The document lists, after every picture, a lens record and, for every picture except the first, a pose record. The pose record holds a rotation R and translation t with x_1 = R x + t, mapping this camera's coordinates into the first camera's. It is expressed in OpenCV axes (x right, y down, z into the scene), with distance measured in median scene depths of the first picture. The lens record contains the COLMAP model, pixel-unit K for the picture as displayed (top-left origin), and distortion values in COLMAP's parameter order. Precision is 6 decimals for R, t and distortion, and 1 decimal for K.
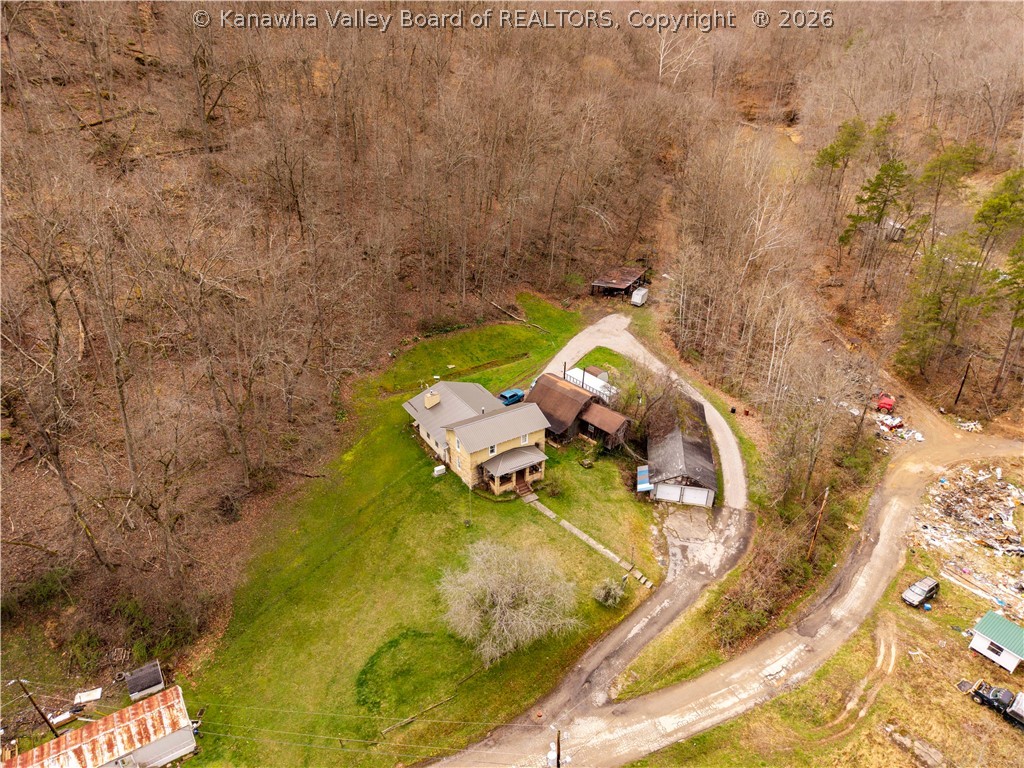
lens RADIAL K [[713.3, 0, 514.8], [0, 713.3, 388.3], [0, 0, 1]] dist [0.042346, -0.050107]
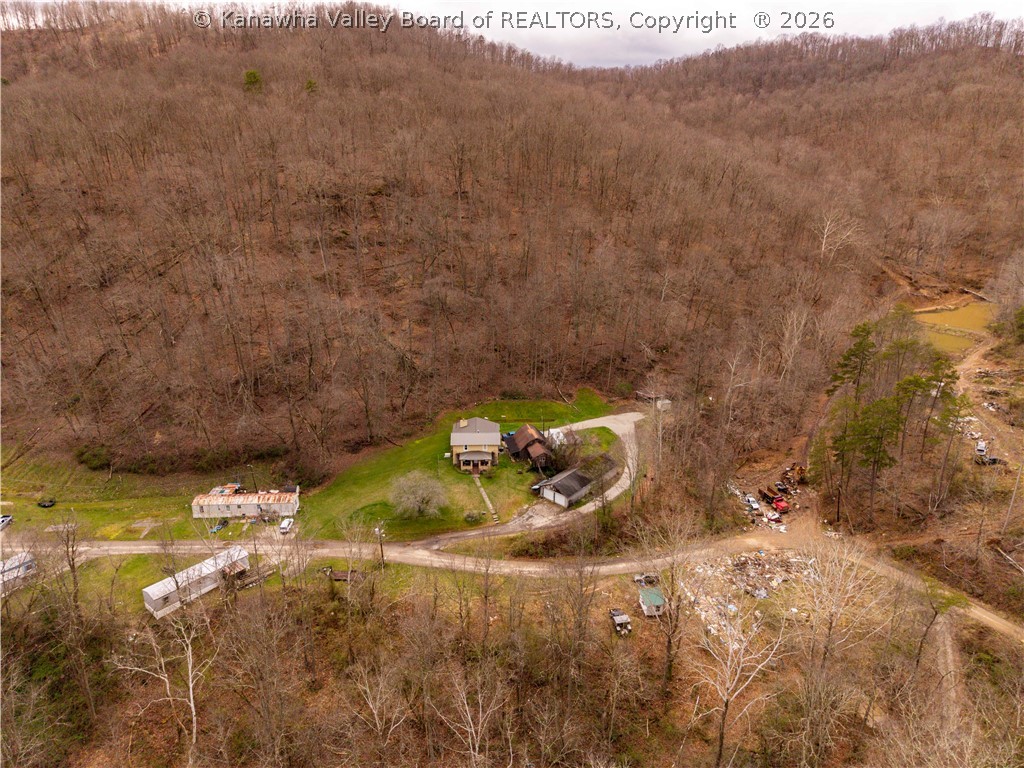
lens RADIAL K [[701.8, 0, 512.0], [0, 701.8, 384.0], [0, 0, 1]] dist [0.041489, -0.043949]
pose [[0.865787, 0.164709, -0.472529, 0.967236], [-0.233454, 0.968169, -0.090270, 0.057796], [0.442620, 0.188469, 0.876680, -0.699239]]
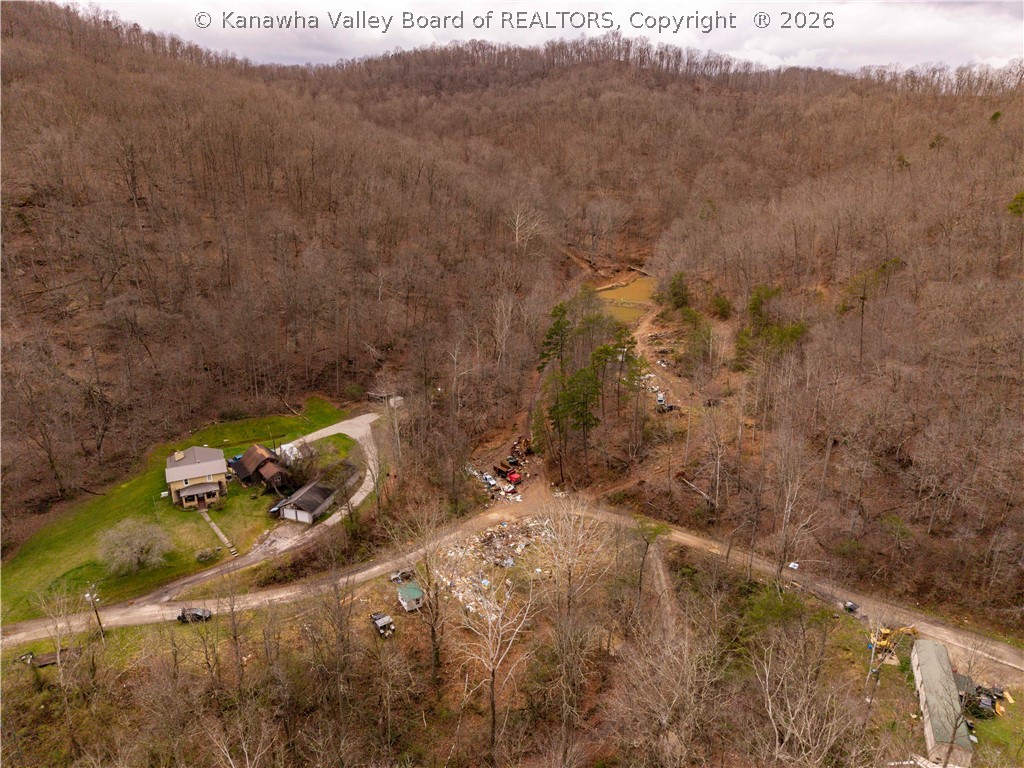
lens RADIAL K [[713.3, 0, 514.8], [0, 713.3, 388.3], [0, 0, 1]] dist [0.042346, -0.050107]
pose [[0.992854, 0.032970, -0.114690, 0.973044], [-0.048825, 0.989185, -0.138308, 0.060015], [0.108890, 0.142920, 0.983726, -0.715508]]
